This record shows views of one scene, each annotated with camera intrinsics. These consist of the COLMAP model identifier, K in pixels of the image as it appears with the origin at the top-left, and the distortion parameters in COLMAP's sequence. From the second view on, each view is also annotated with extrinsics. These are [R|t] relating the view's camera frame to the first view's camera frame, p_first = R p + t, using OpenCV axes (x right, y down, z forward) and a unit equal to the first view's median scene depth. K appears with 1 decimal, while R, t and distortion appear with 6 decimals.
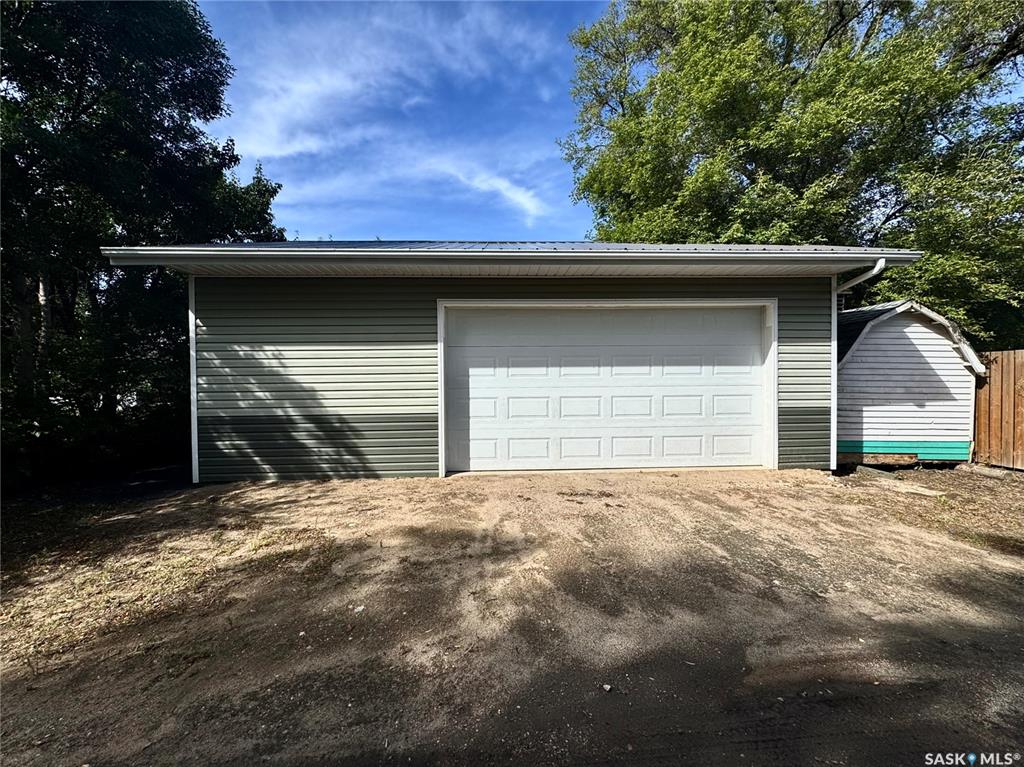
lens RADIAL K [[411.6, 0, 510.3], [0, 411.6, 387.4], [0, 0, 1]] dist [-0.002148, -0.000517]
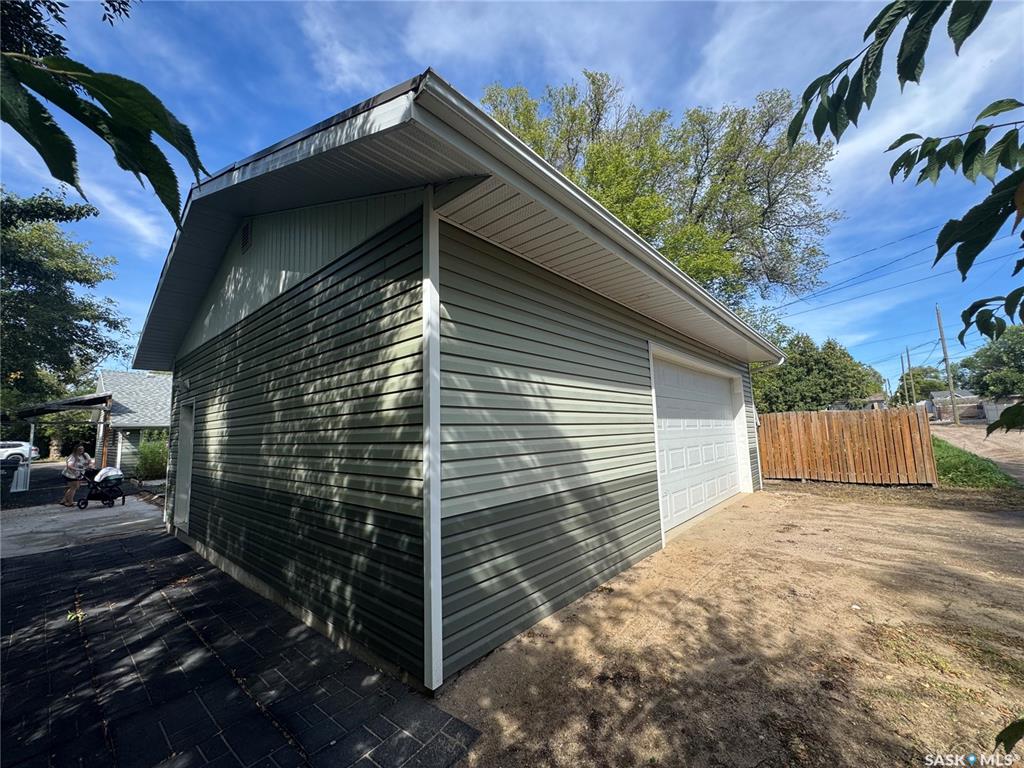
lens RADIAL K [[411.6, 0, 484.9], [0, 411.6, 389.4], [0, 0, 1]] dist [-0.002148, -0.000517]
pose [[0.703553, 0.063996, 0.707755, -1.050081], [0.048851, 0.989226, -0.138007, -0.002322], [-0.708962, 0.131670, 0.692847, 0.648698]]
